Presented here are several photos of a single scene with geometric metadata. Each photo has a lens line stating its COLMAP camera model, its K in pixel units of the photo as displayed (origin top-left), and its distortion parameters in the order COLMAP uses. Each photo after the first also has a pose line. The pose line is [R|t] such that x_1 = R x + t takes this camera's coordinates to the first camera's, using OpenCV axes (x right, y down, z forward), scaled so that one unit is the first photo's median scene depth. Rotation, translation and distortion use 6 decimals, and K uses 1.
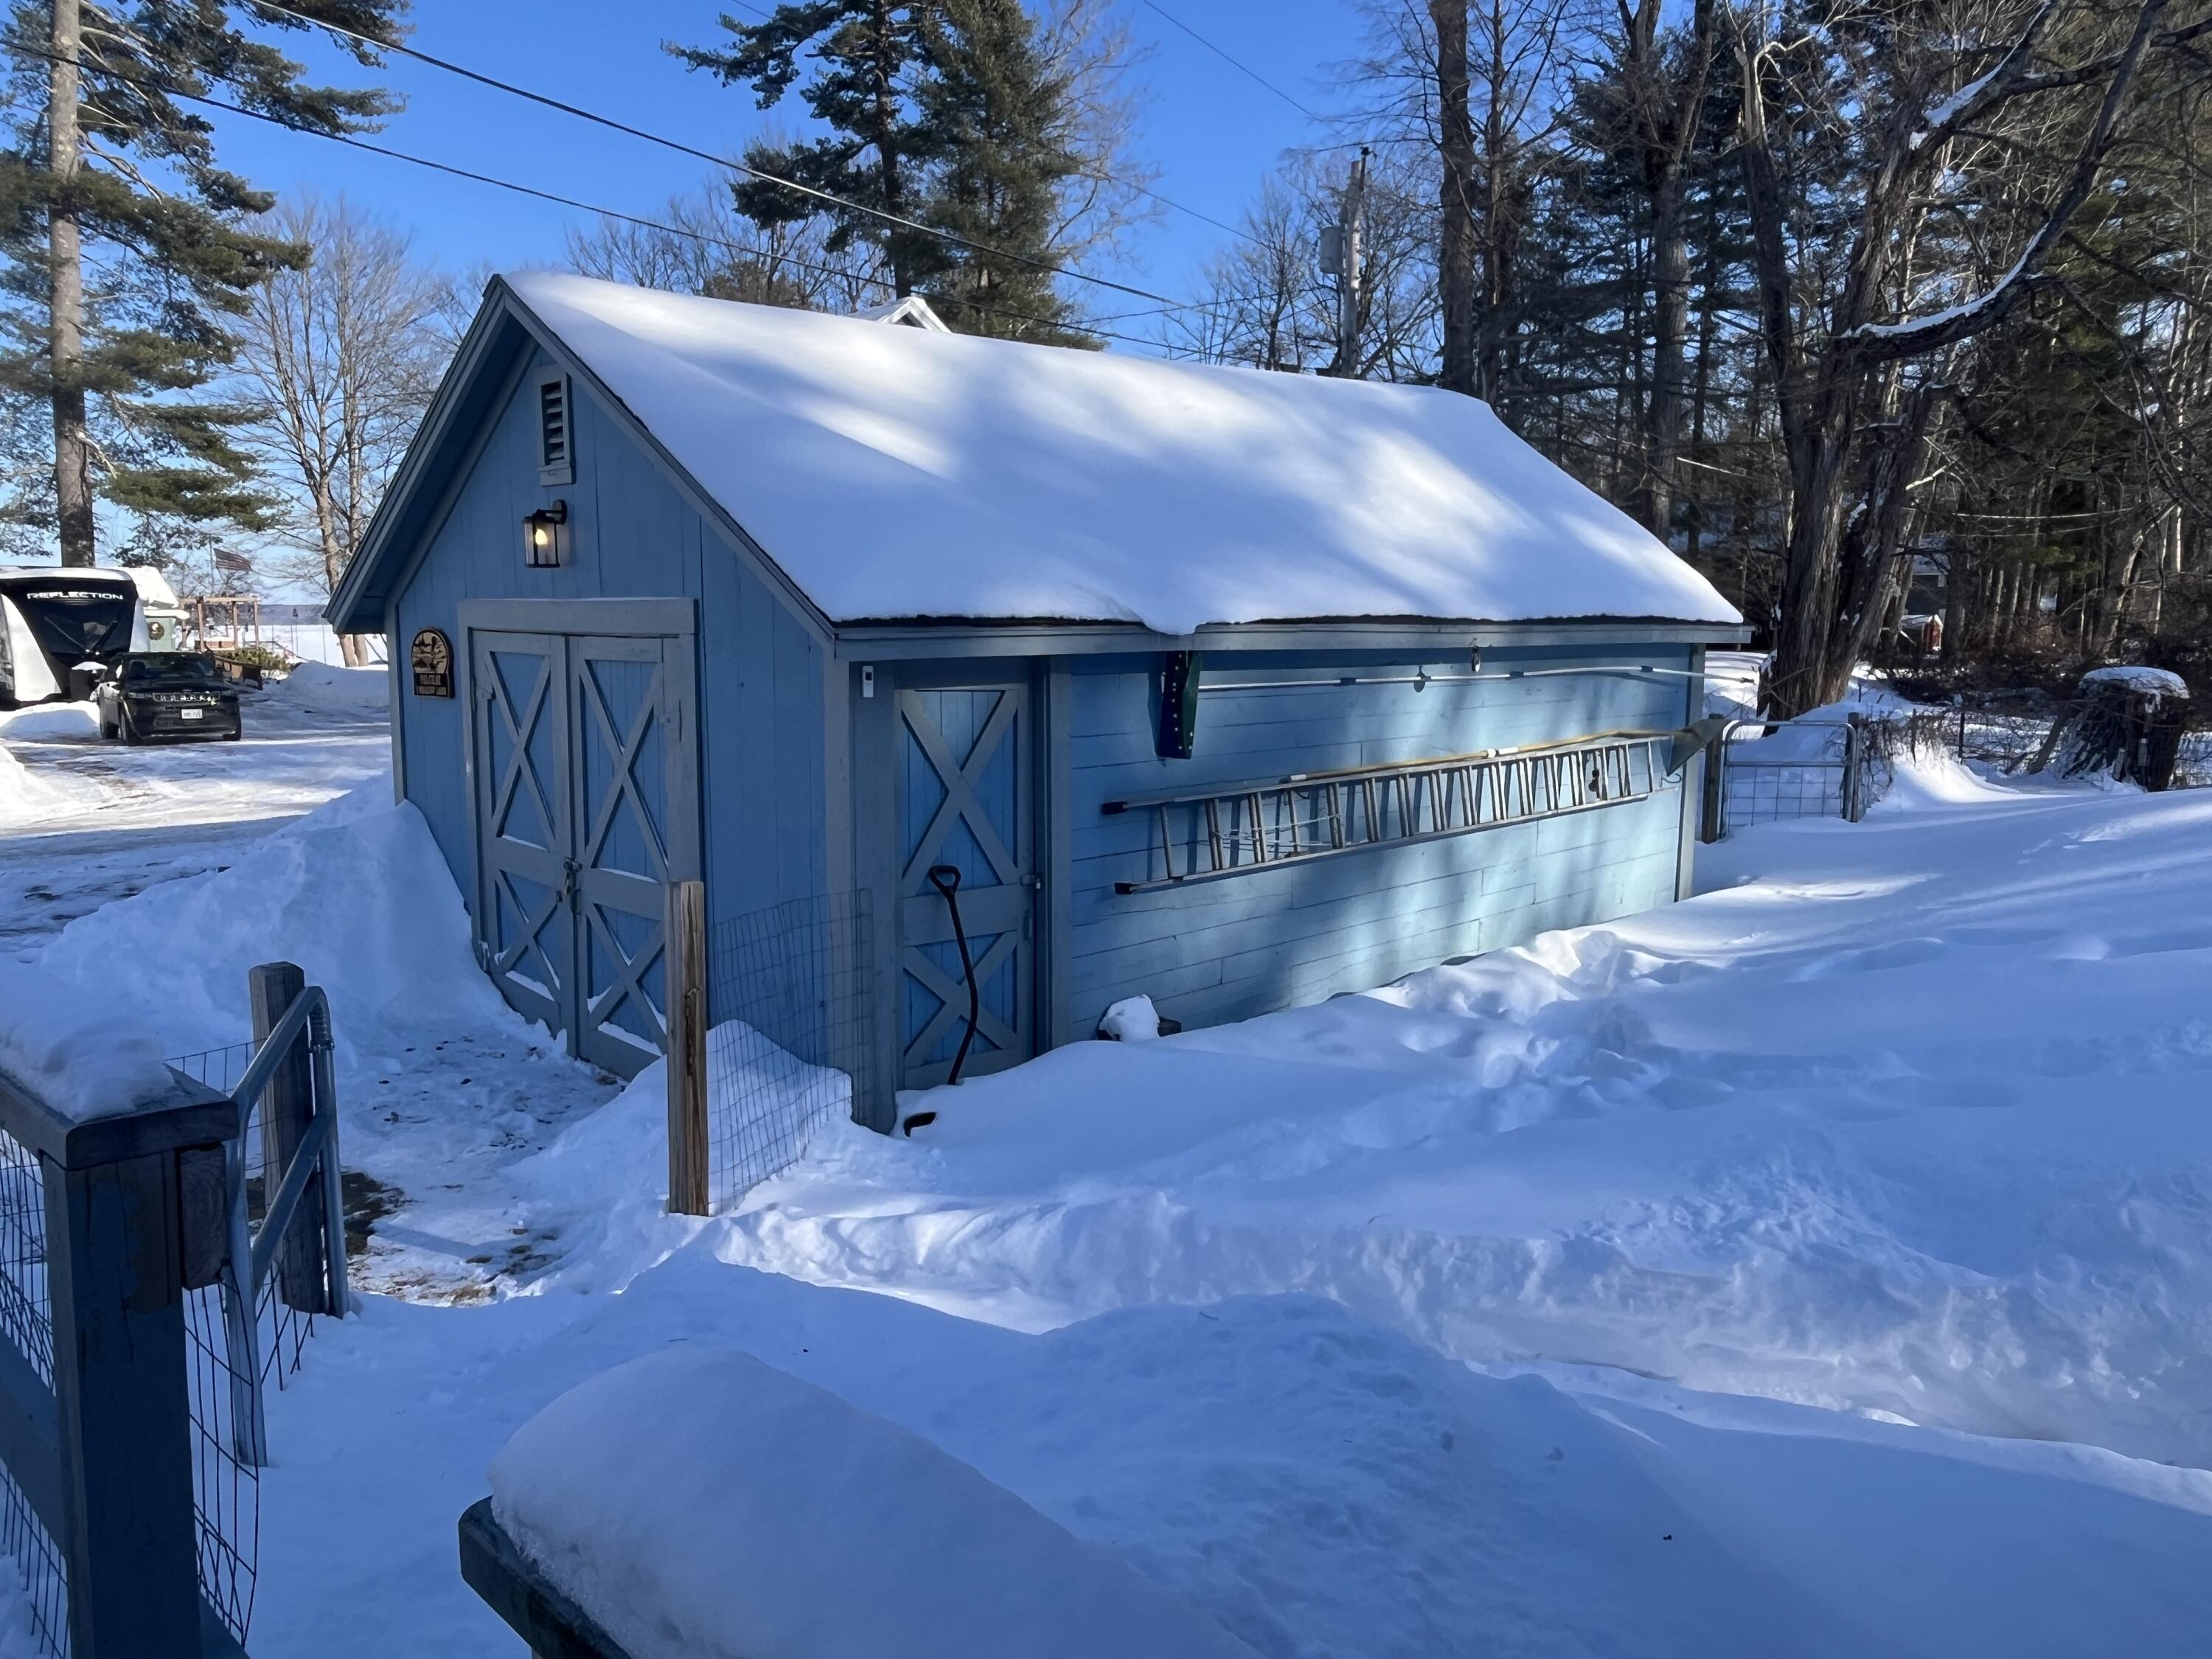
lens RADIAL K [[1512.7, 0, 1126.0], [0, 1512.7, 821.4], [0, 0, 1]] dist [0.002912, -0.002724]
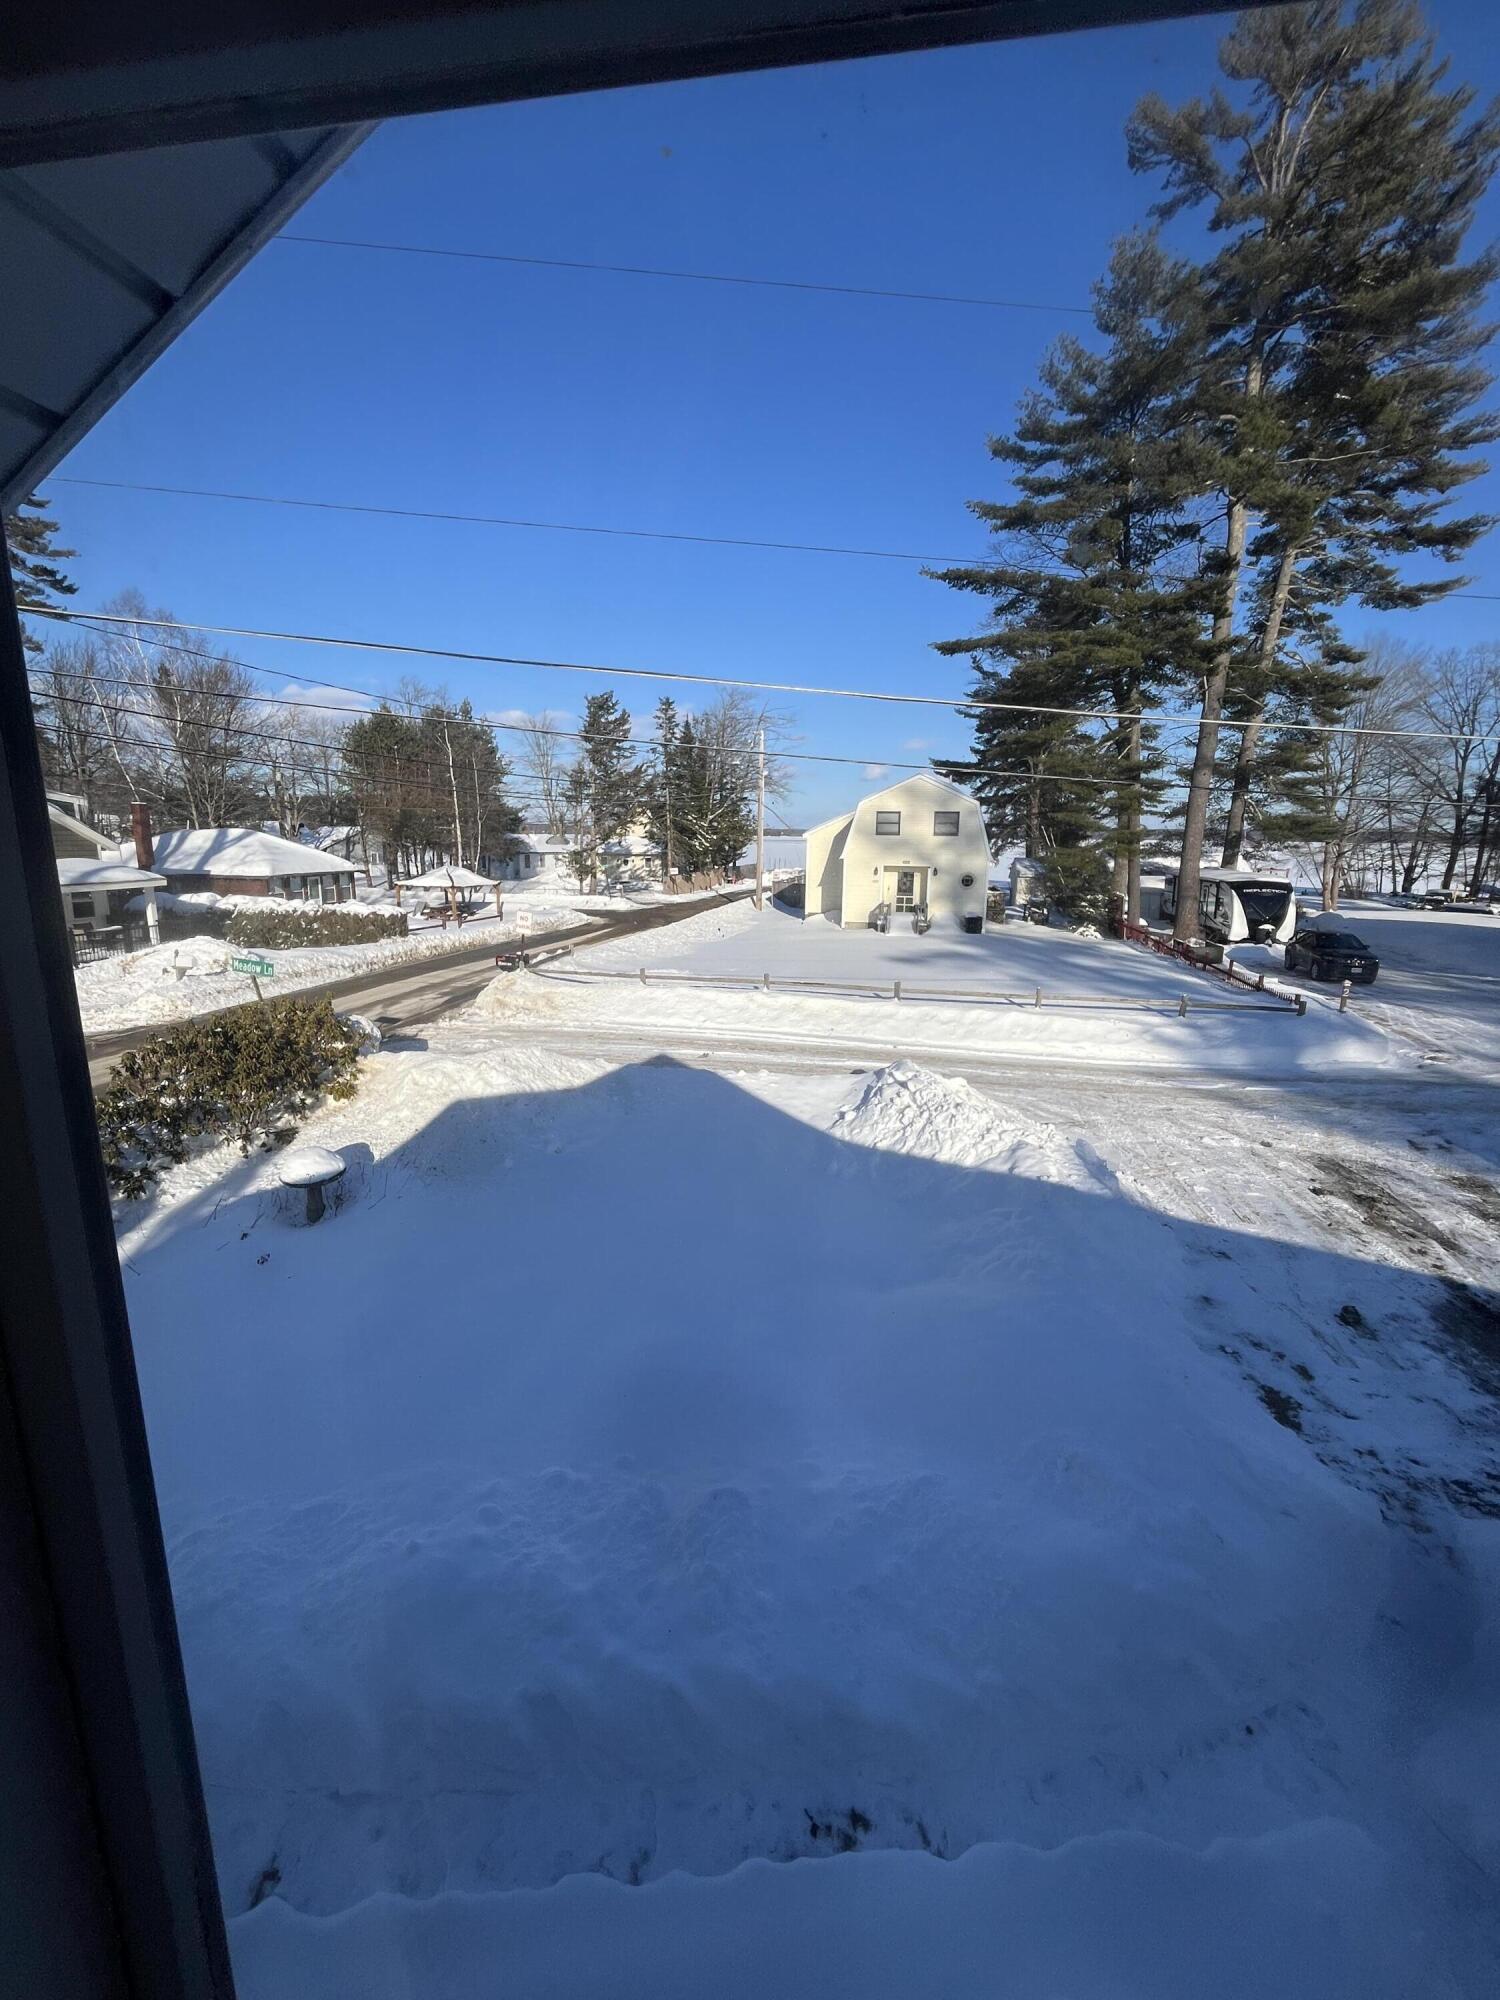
lens RADIAL K [[830.0, 0, 744.1], [0, 830.0, 1000.2], [0, 0, 1]] dist [0.005014, 0.000749]
pose [[0.561949, 0.174859, -0.808479, -0.108670], [-0.121588, 0.984246, 0.128362, -0.044772], [0.818187, 0.026168, 0.574356, -0.160952]]
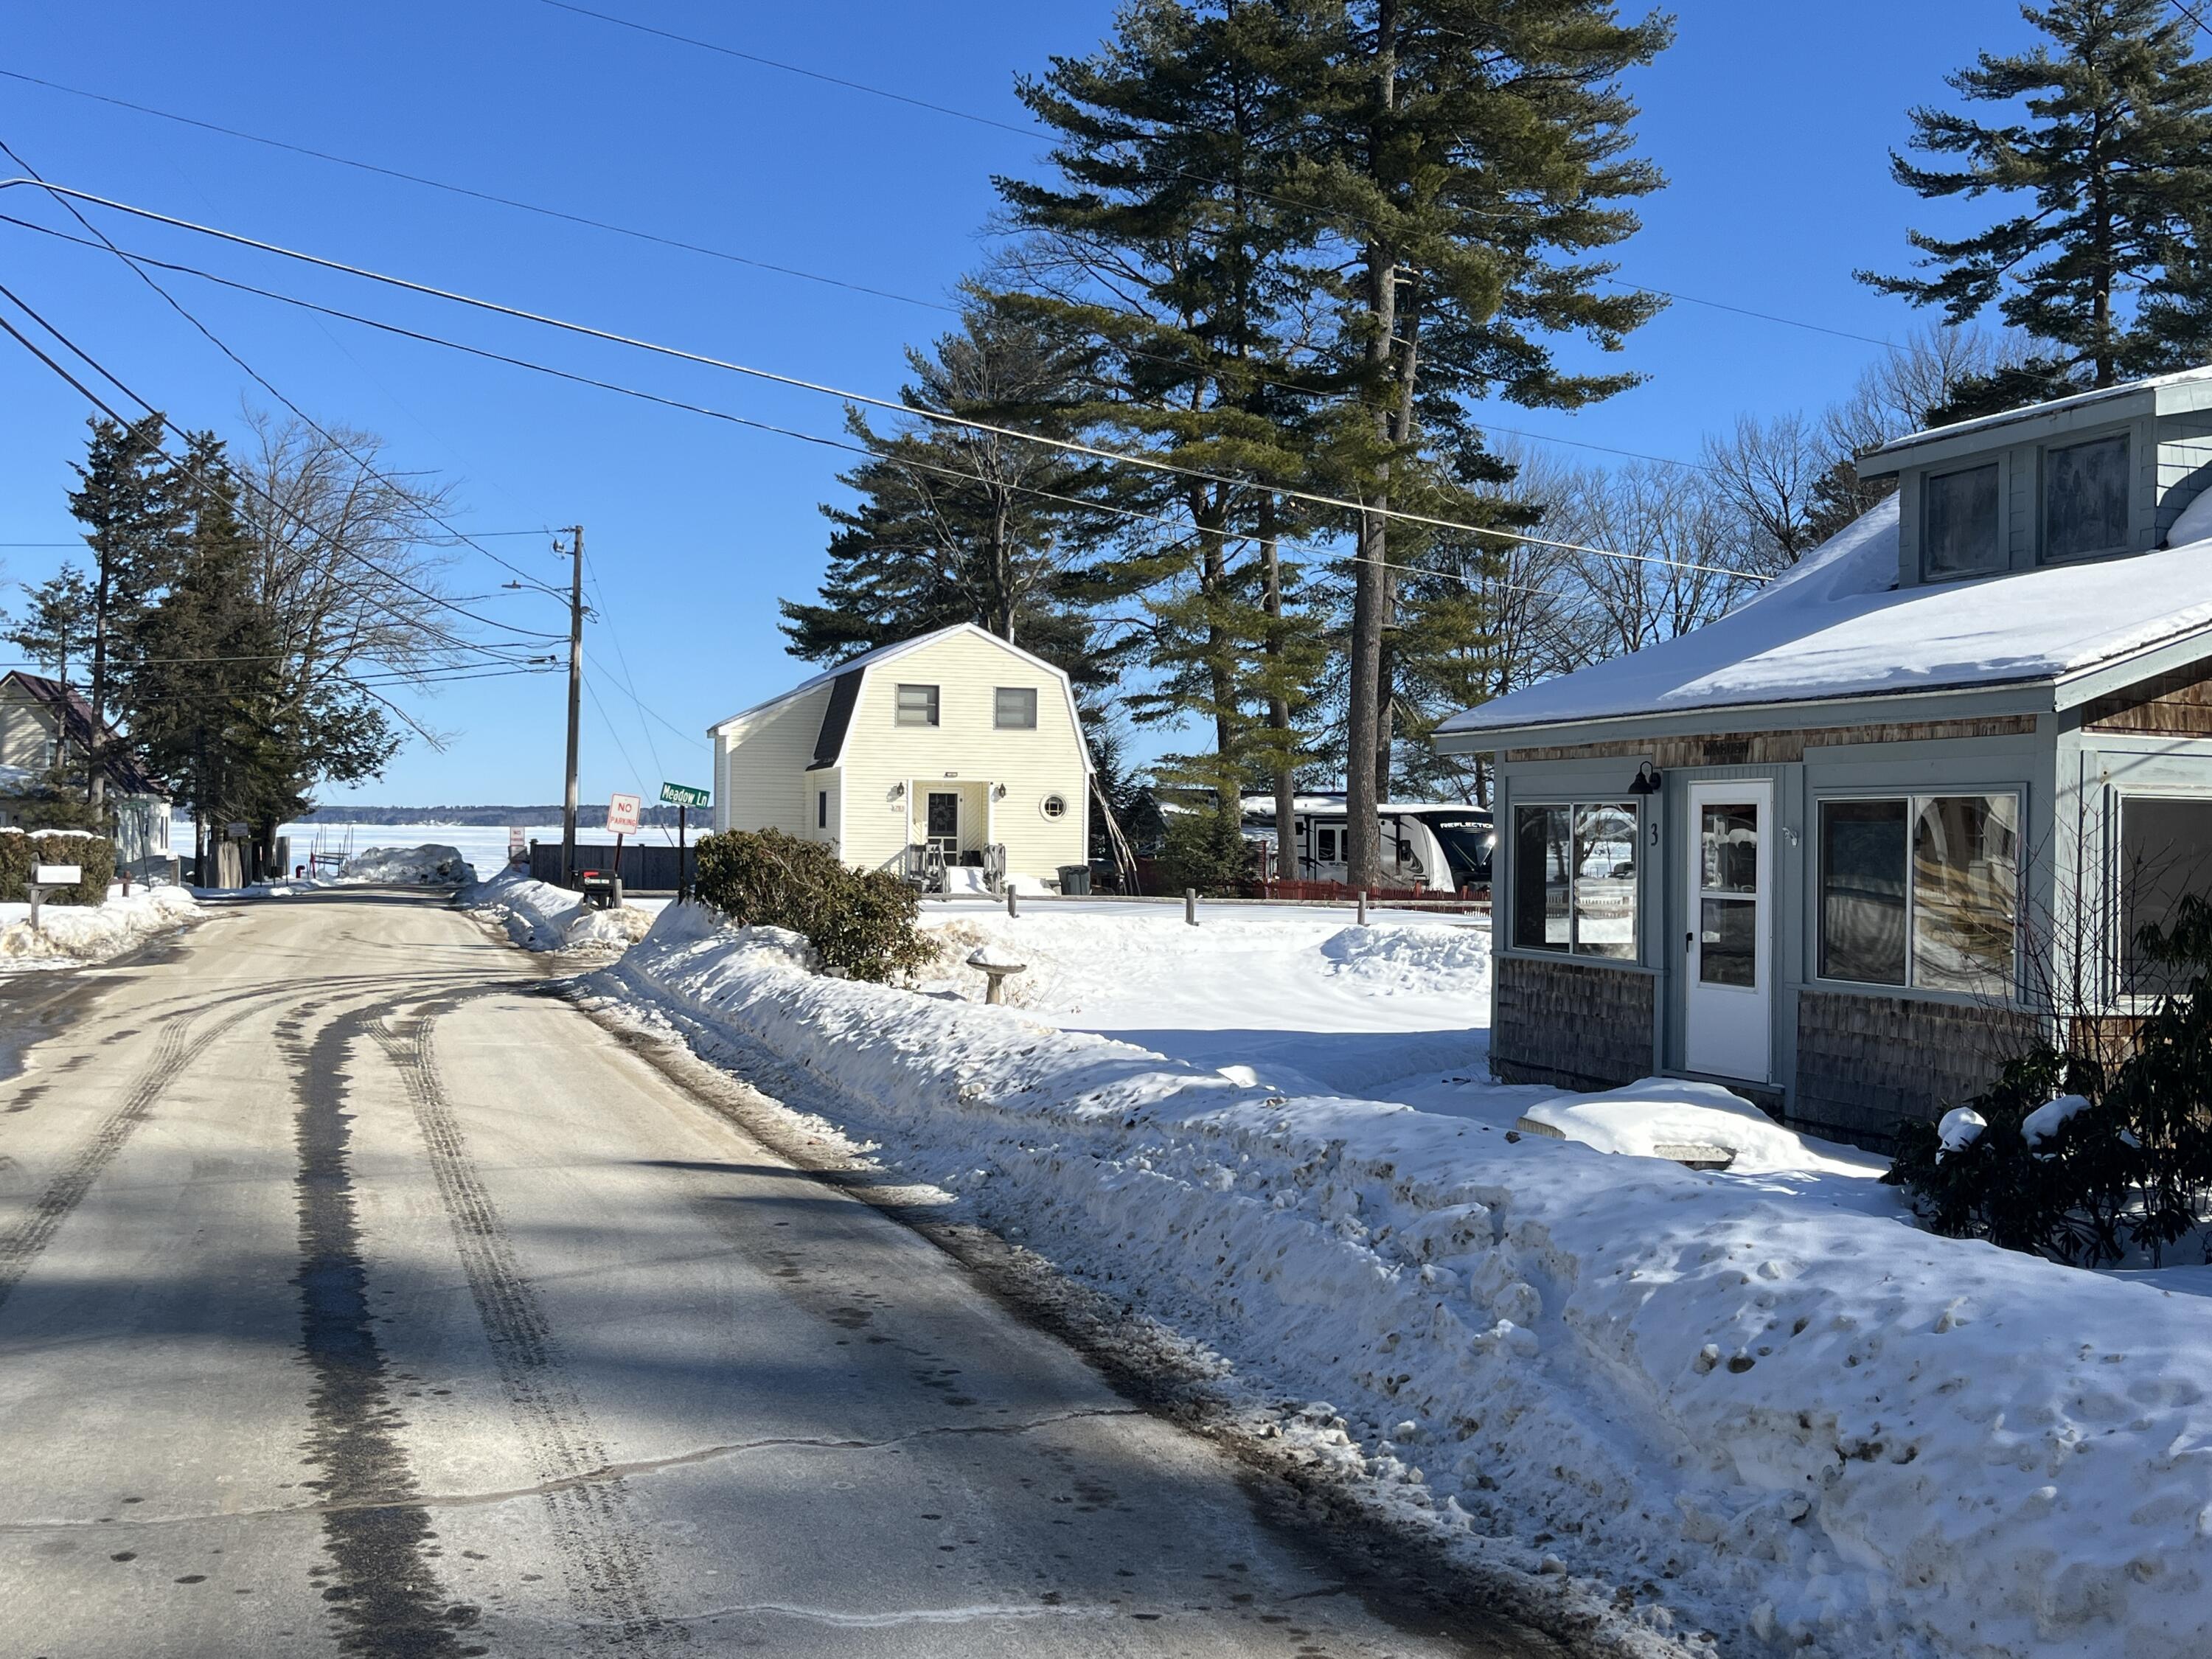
lens RADIAL K [[2237.9, 0, 1106.1], [0, 2237.9, 843.7], [0, 0, 1]] dist [0.050621, 0.000000]
pose [[0.890433, 0.019822, -0.454682, -0.072850], [-0.076814, 0.991264, -0.107216, 0.067374], [0.448584, 0.130395, 0.884177, -0.588625]]
